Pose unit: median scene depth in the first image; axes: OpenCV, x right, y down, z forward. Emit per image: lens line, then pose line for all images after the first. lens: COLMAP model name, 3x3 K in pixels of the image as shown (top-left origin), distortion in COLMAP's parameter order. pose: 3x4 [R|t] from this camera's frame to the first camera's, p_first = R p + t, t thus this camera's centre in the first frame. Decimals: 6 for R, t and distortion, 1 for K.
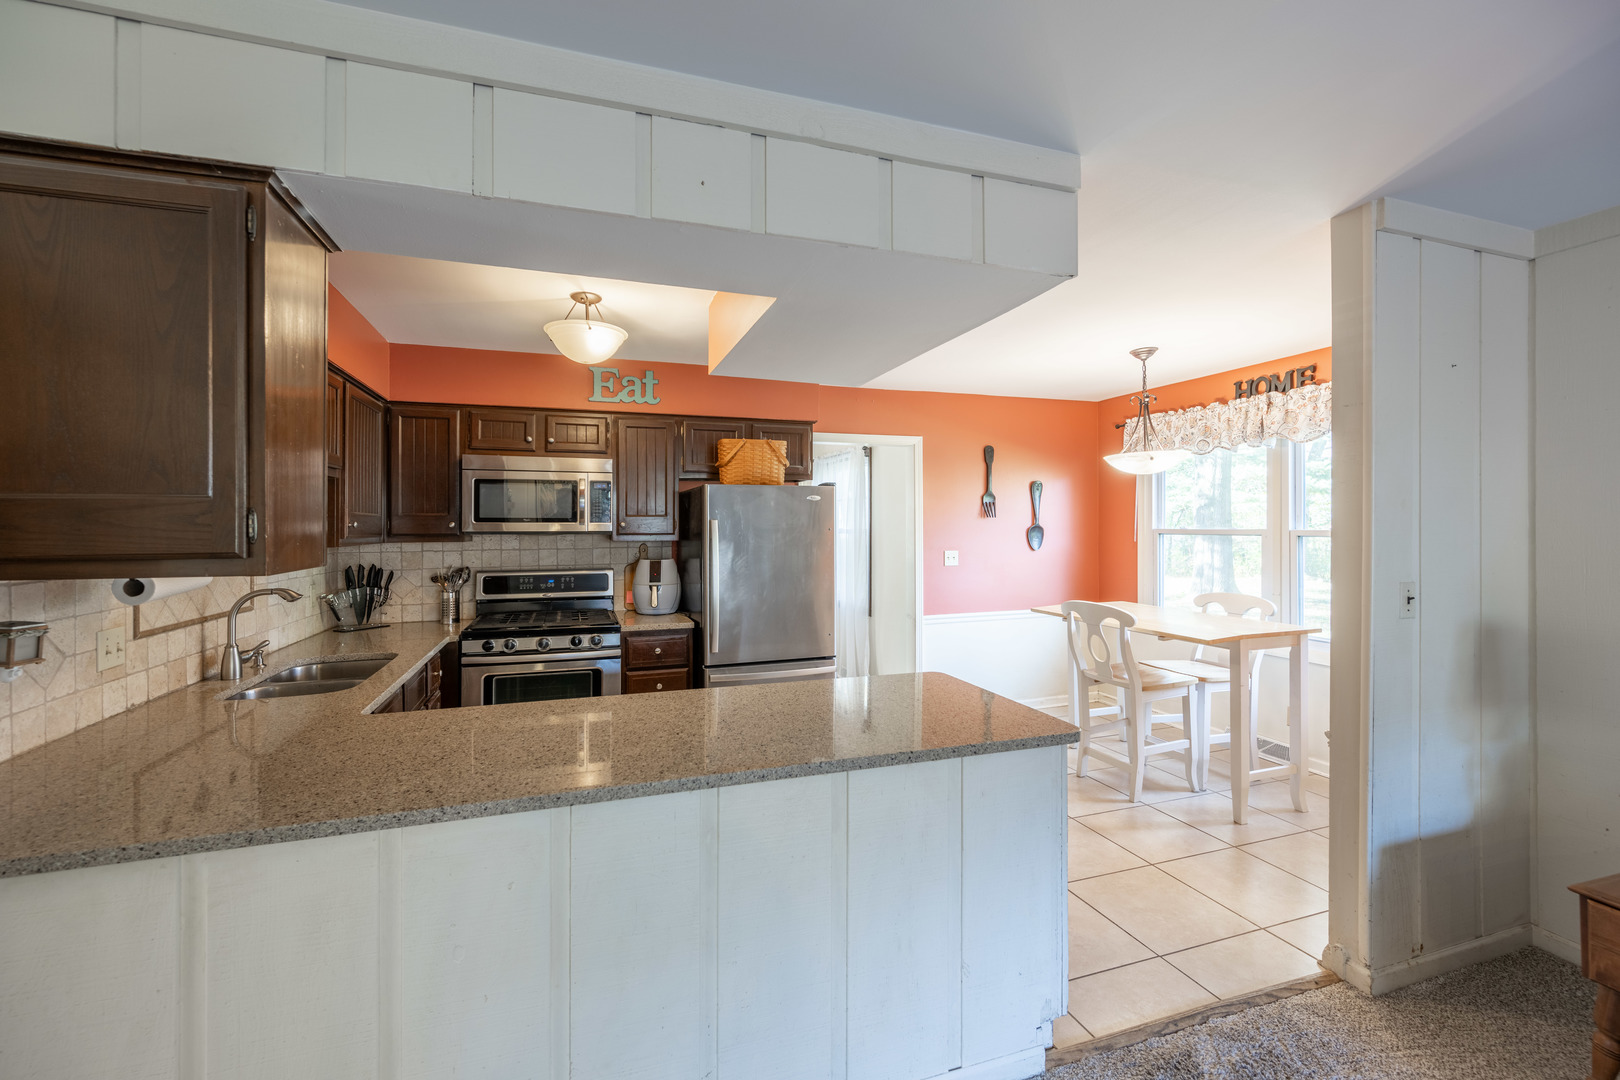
lens RADIAL K [[653.4, 0, 788.0], [0, 653.4, 521.4], [0, 0, 1]] dist [0.002548, -0.001233]
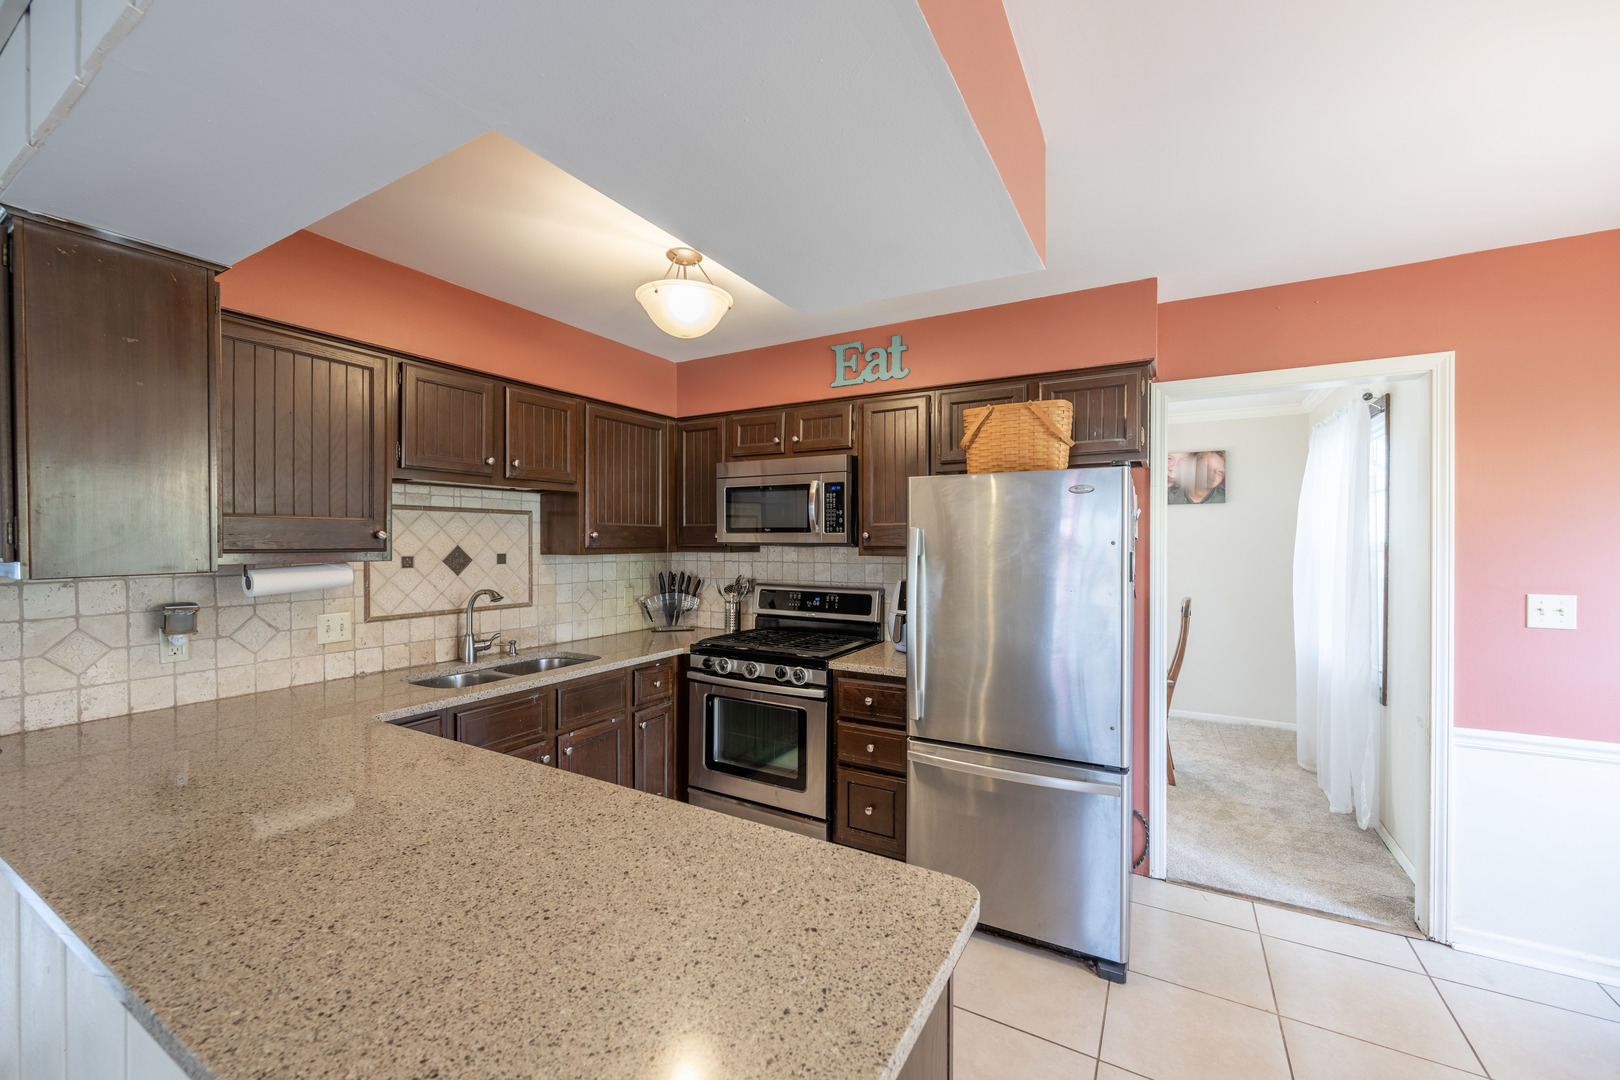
lens RADIAL K [[653.4, 0, 818.0], [0, 653.4, 541.3], [0, 0, 1]] dist [0.002548, -0.001233]
pose [[0.680505, 0.007296, -0.732707, 0.303682], [0.000790, 0.999943, 0.010690, 0.003786], [0.732743, -0.007854, 0.680460, 0.423018]]
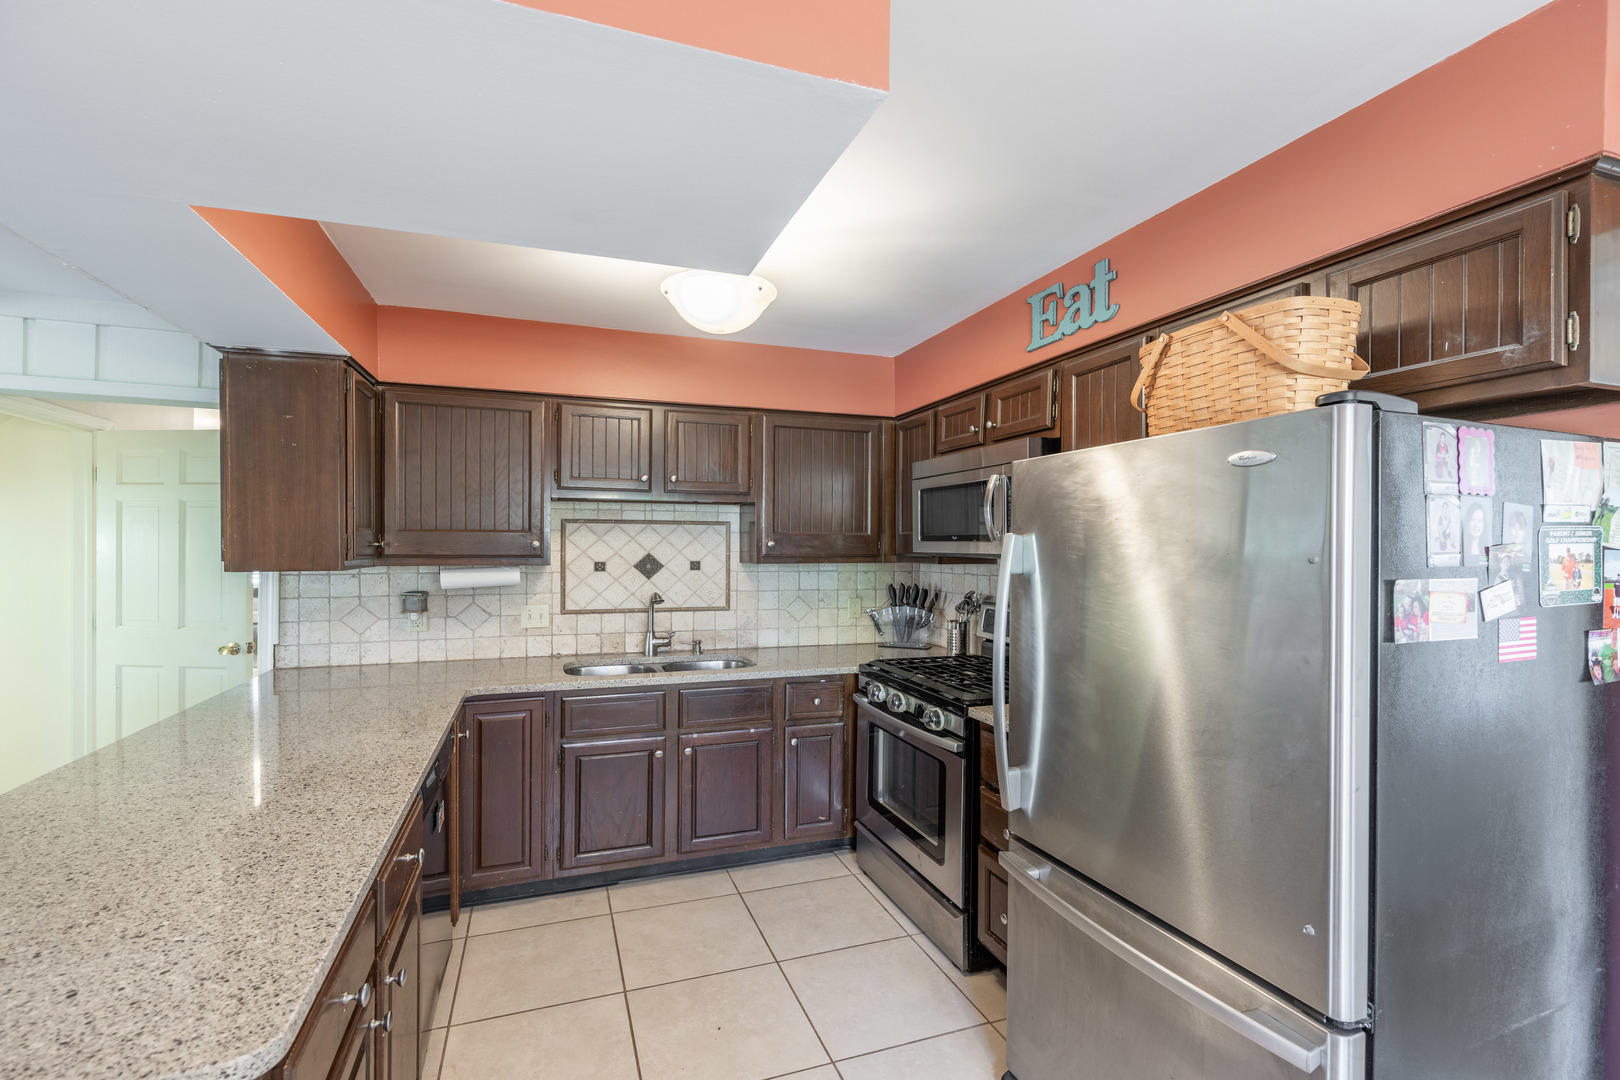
lens RADIAL K [[653.4, 0, 799.8], [0, 653.4, 544.4], [0, 0, 1]] dist [0.002548, -0.001233]
pose [[0.029682, 0.000573, -0.999559, 0.340922], [0.002066, 0.999998, 0.000634, 0.004465], [0.999557, -0.002084, 0.029681, 0.777676]]
